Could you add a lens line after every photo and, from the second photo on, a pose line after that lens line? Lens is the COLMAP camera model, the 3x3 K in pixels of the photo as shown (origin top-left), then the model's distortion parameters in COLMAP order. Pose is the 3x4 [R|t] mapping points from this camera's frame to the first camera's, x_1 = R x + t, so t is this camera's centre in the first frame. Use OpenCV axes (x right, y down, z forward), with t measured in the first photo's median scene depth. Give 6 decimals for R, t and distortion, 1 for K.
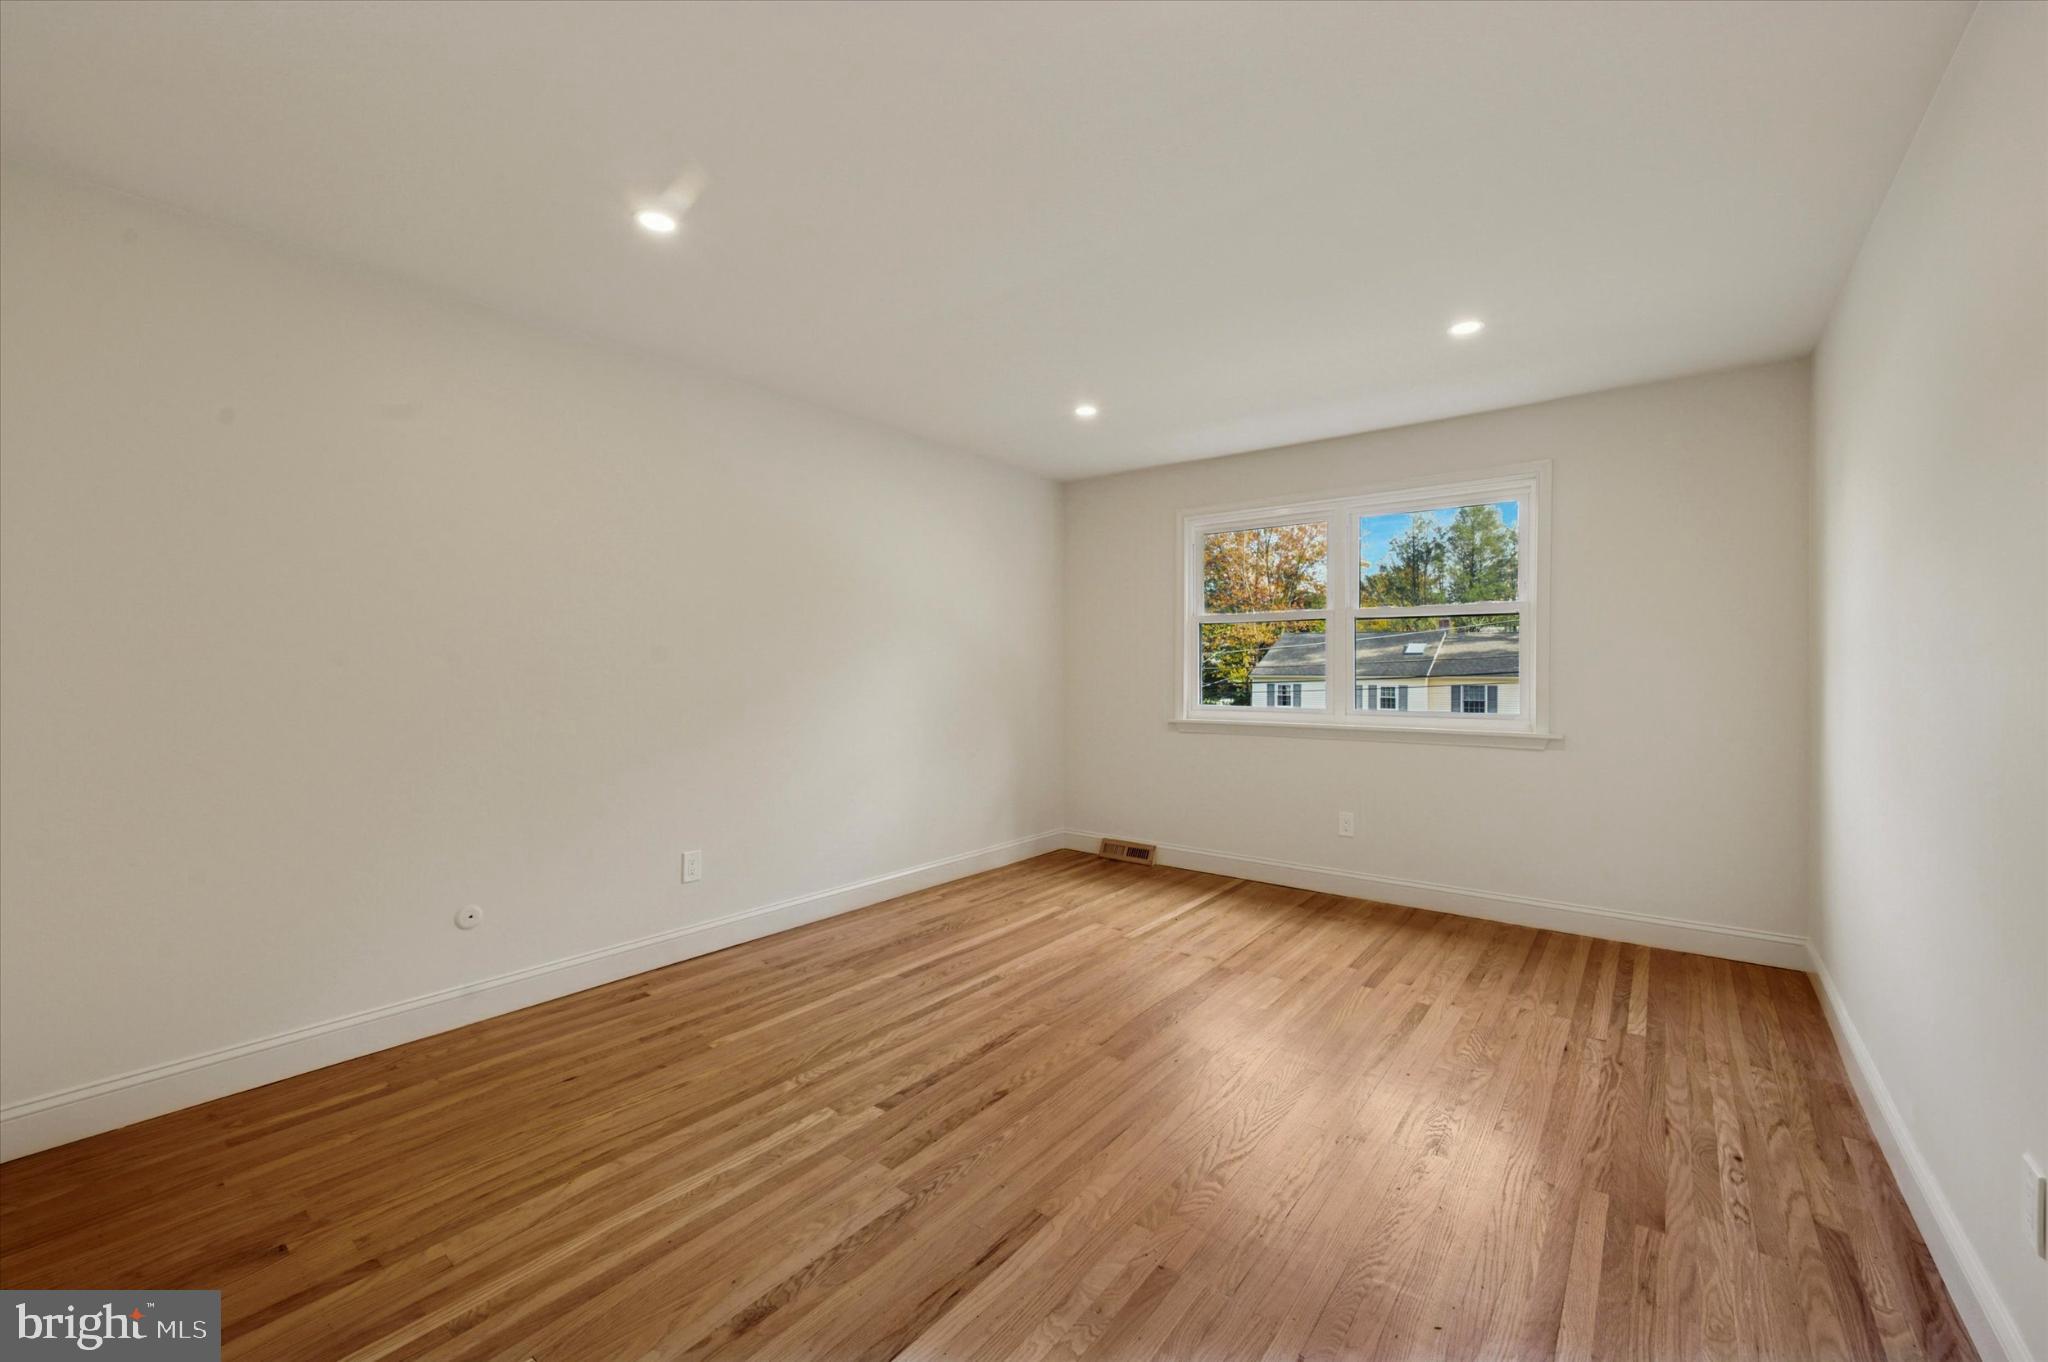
lens RADIAL K [[820.5, 0, 1037.8], [0, 820.5, 679.6], [0, 0, 1]] dist [0.000683, -0.000029]
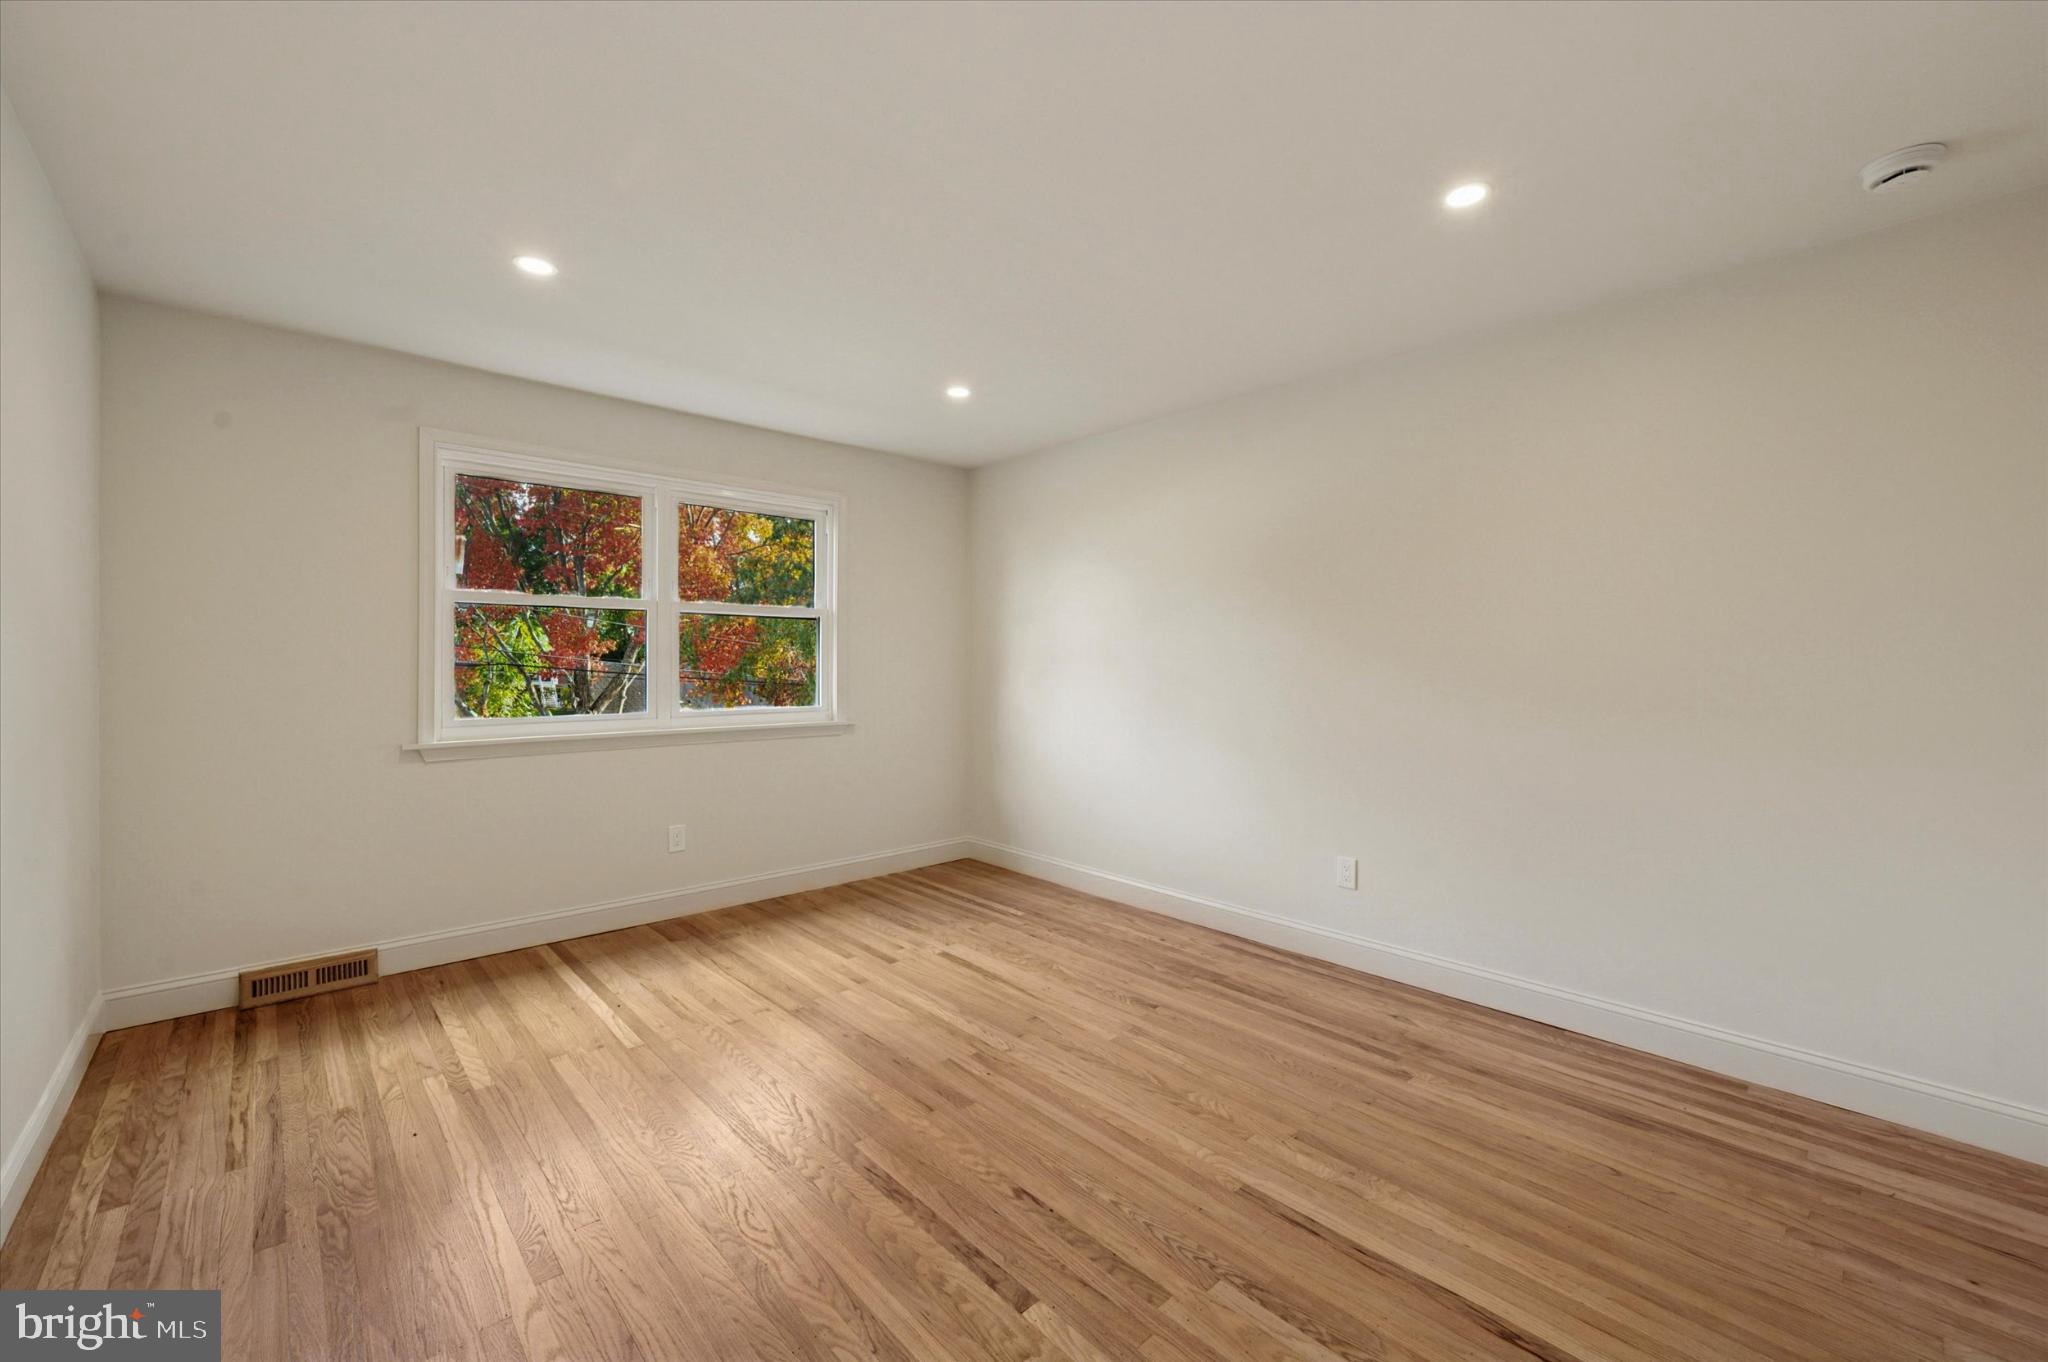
lens RADIAL K [[820.5, 0, 1029.9], [0, 820.5, 675.5], [0, 0, 1]] dist [0.000683, -0.000029]
pose [[0.170835, -0.016020, 0.985169, -0.545672], [0.012372, 0.999824, 0.014113, -0.016045], [-0.985222, 0.009778, 0.171003, 0.546638]]
